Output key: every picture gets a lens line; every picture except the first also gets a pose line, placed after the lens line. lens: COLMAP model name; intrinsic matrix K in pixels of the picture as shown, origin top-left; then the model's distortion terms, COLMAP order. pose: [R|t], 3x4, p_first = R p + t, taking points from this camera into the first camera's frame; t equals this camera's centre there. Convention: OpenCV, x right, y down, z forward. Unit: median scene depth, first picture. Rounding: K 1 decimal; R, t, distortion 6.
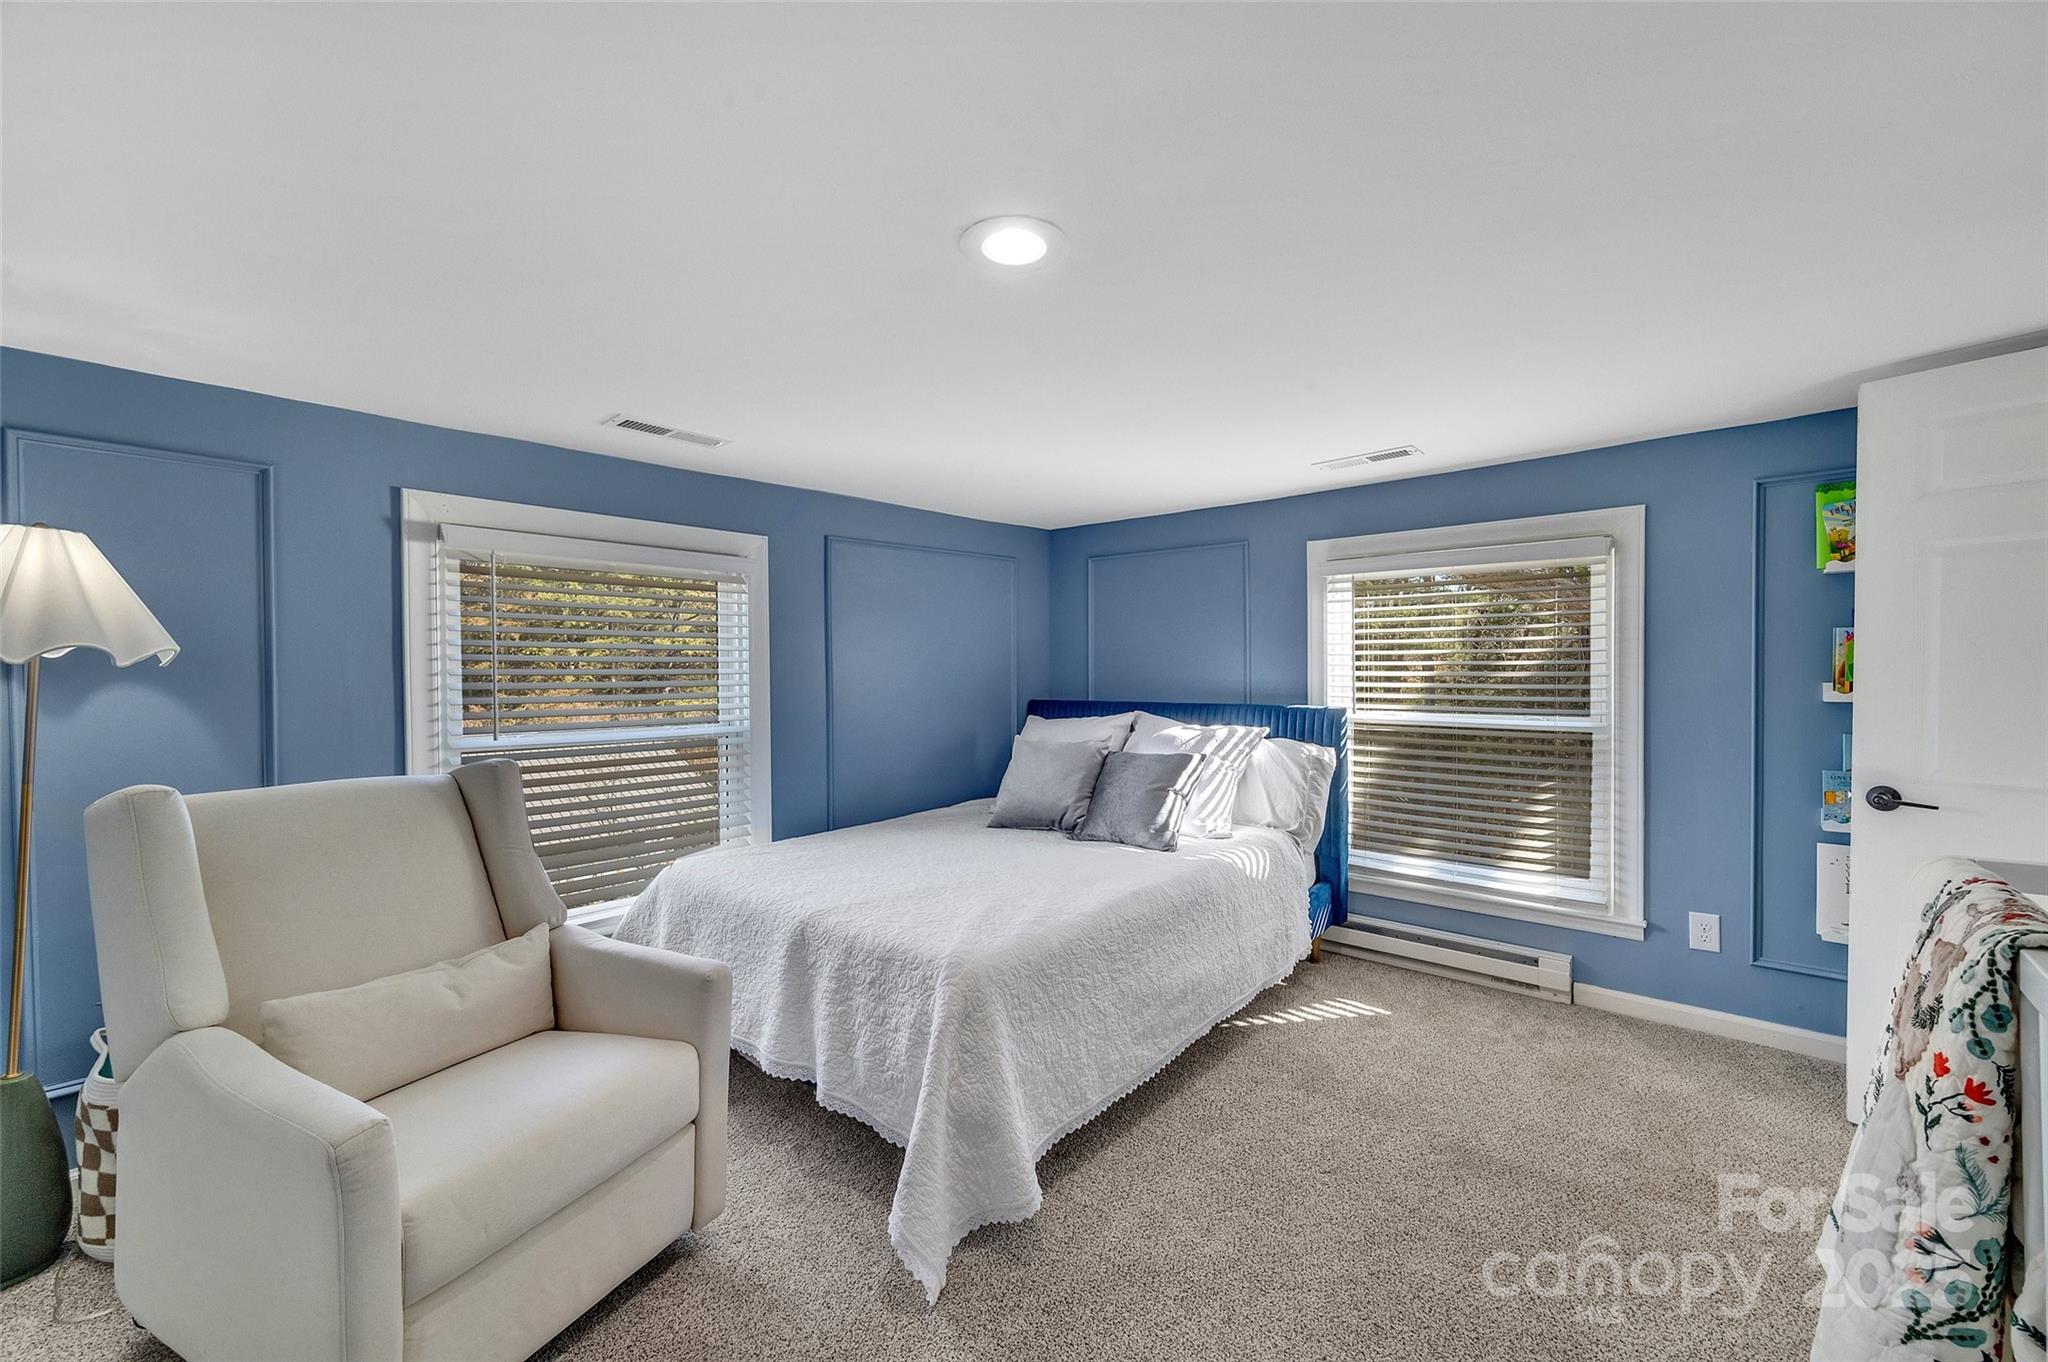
lens RADIAL K [[821.4, 0, 1034.3], [0, 821.4, 684.1], [0, 0, 1]] dist [-0.011653, -0.000097]
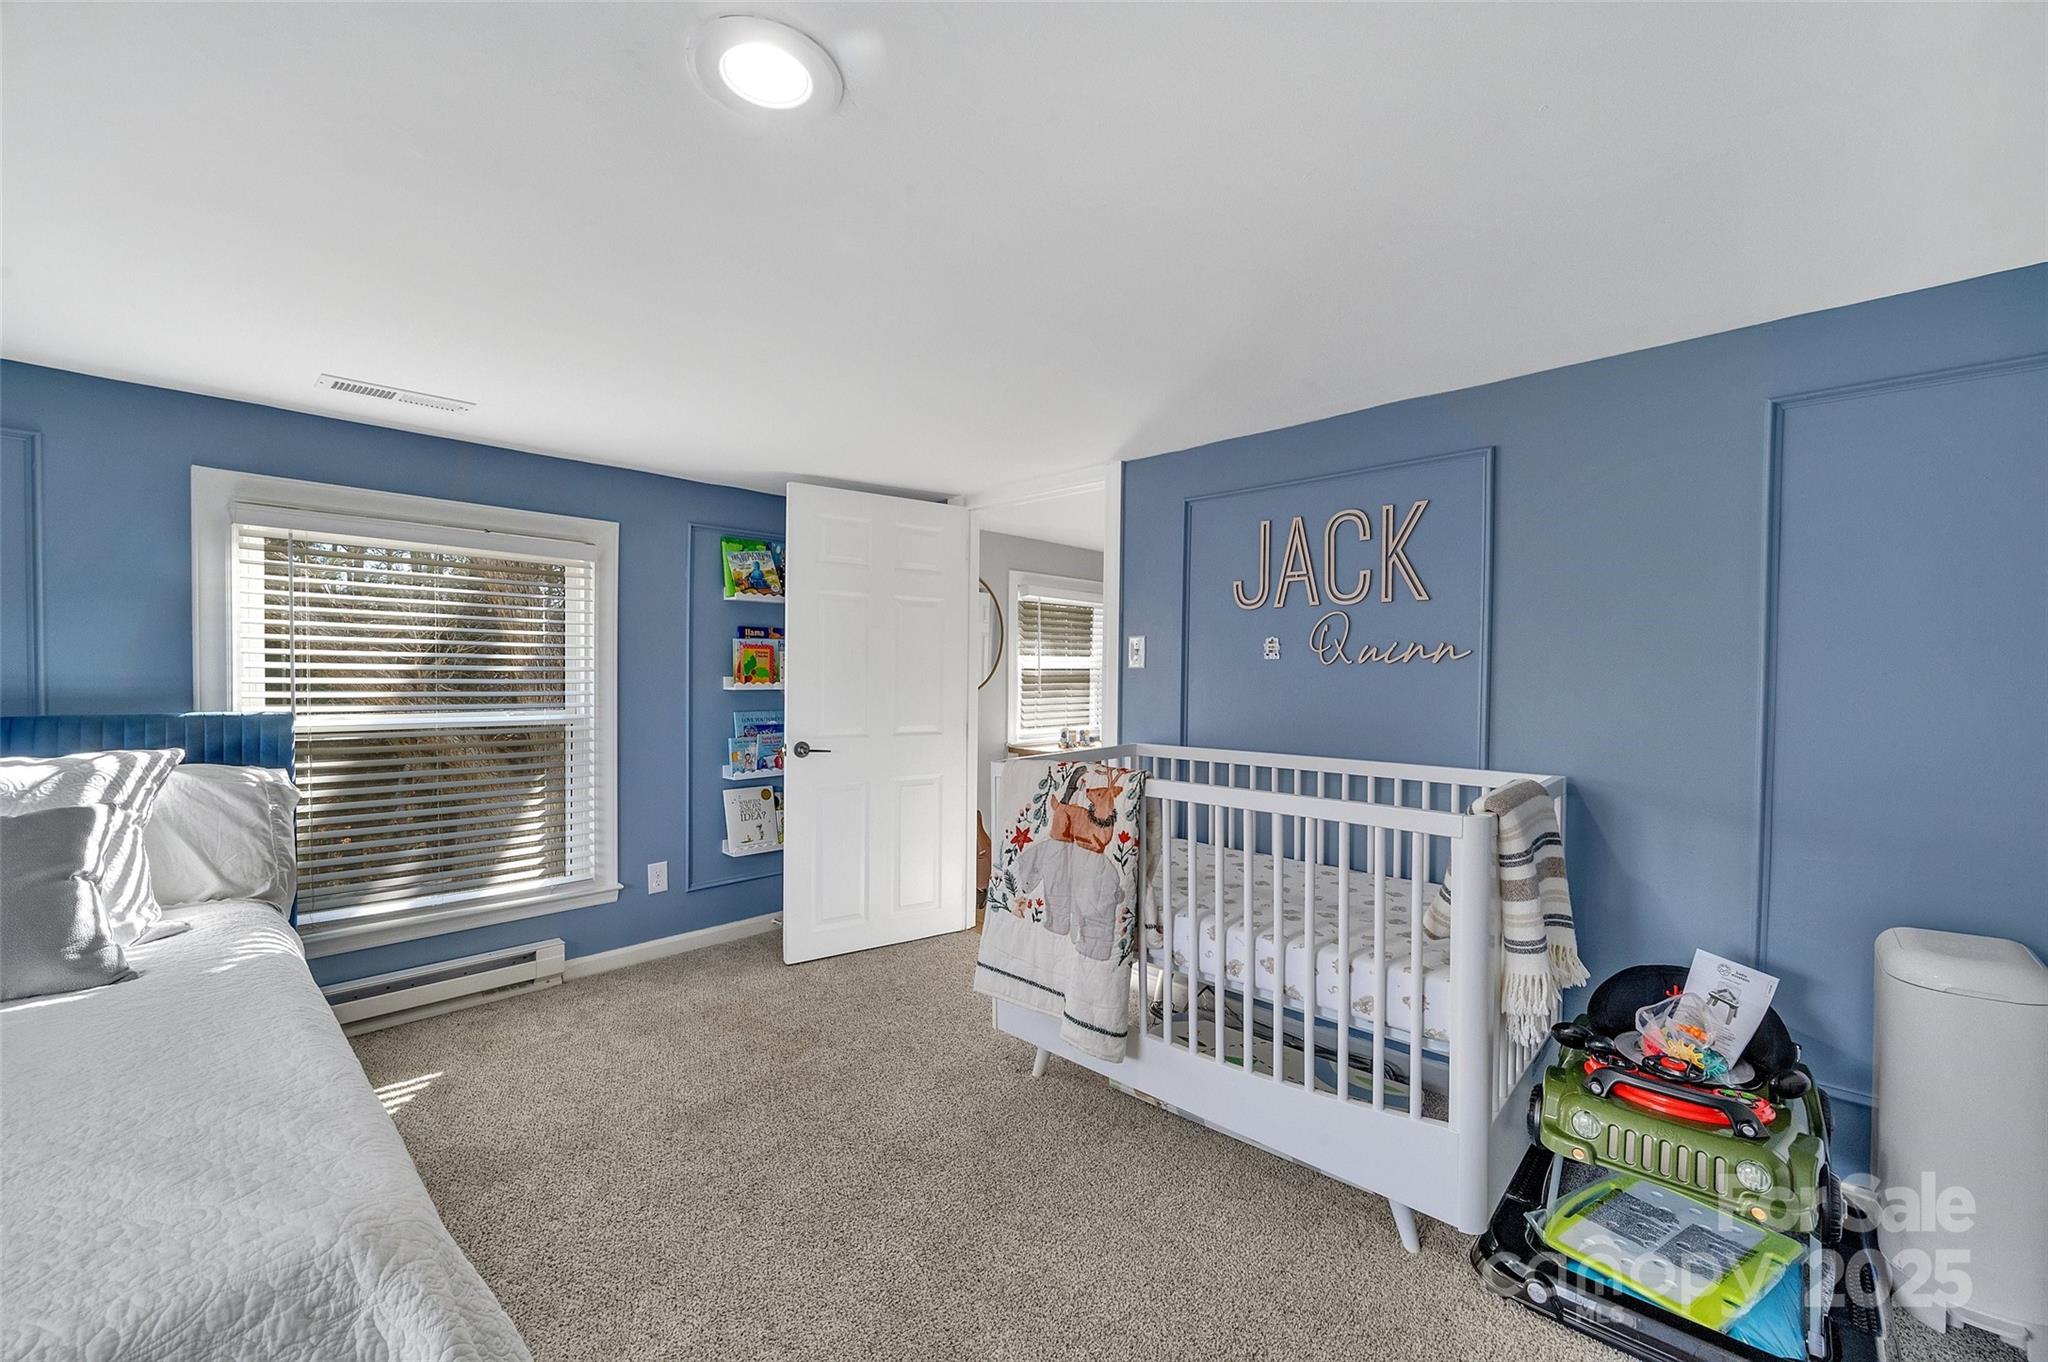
lens RADIAL K [[821.4, 0, 1034.3], [0, 821.4, 684.1], [0, 0, 1]] dist [-0.011653, -0.000097]
pose [[0.004680, -0.009477, 0.999944, -0.374625], [0.006113, 0.999937, 0.009448, 0.001046], [-0.999970, 0.006068, 0.004737, 0.373585]]
